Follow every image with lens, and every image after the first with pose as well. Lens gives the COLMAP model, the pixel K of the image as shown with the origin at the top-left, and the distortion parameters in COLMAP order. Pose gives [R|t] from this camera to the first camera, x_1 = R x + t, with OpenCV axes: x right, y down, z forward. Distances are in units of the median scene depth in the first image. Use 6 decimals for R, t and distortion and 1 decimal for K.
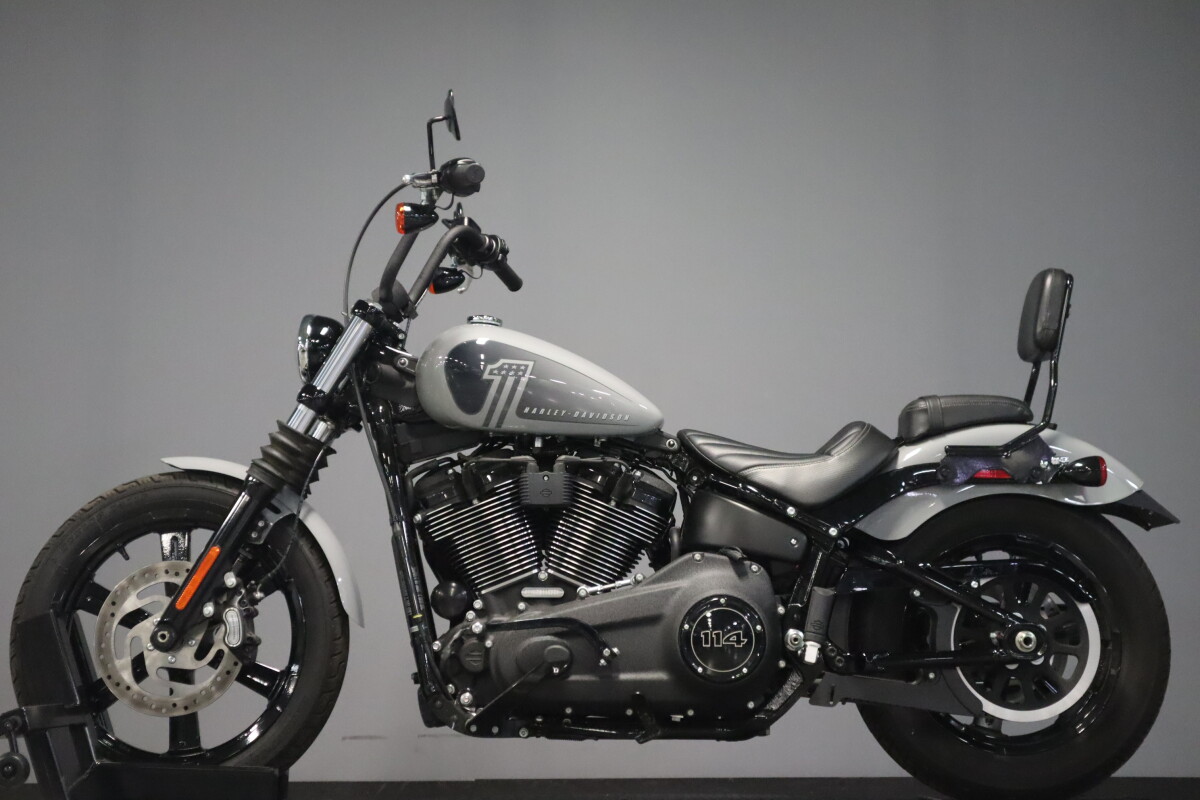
lens RADIAL K [[1781.8, 0, 600.2], [0, 1781.8, 405.2], [0, 0, 1]] dist [0.011229, 0.000000]
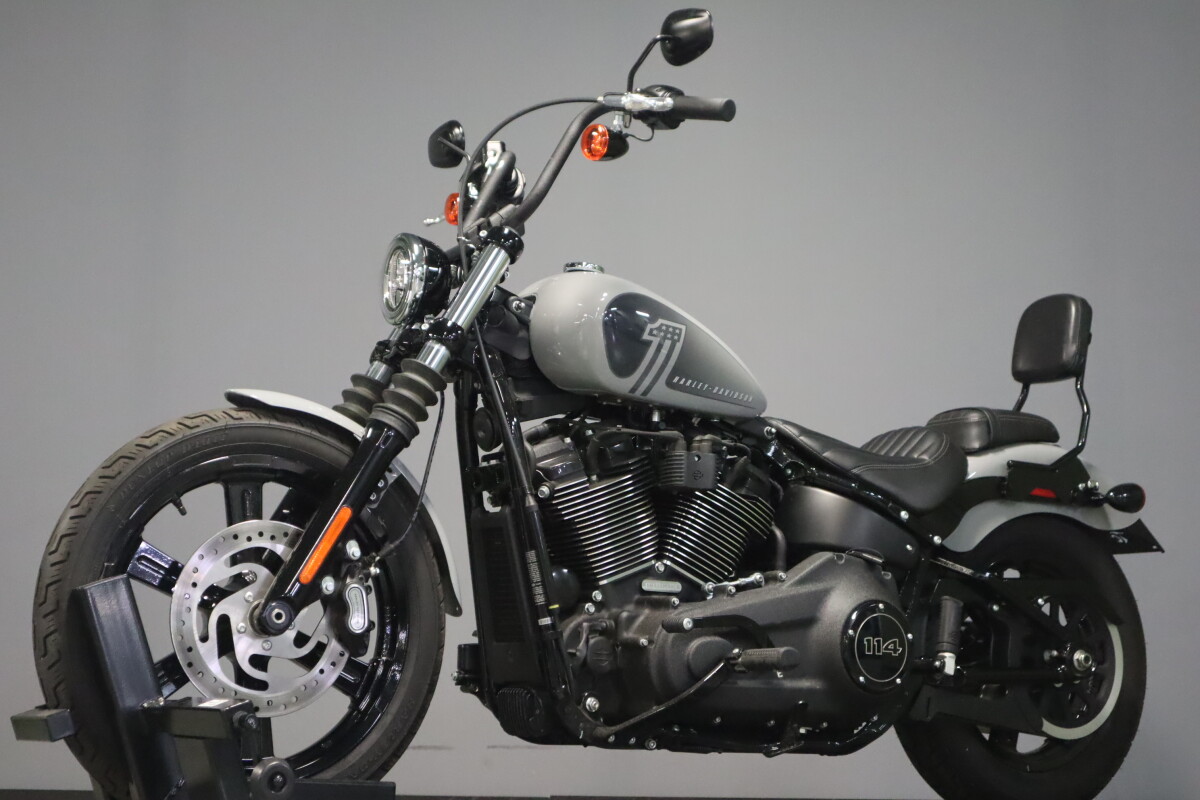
lens RADIAL K [[1997.1, 0, 598.1], [0, 1997.1, 396.9], [0, 0, 1]] dist [0.000720, 0.000000]
pose [[0.848525, 0.102798, 0.519075, -0.586734], [-0.103775, 0.994227, -0.027258, 0.042252], [-0.518880, -0.030738, 0.854294, 0.173805]]
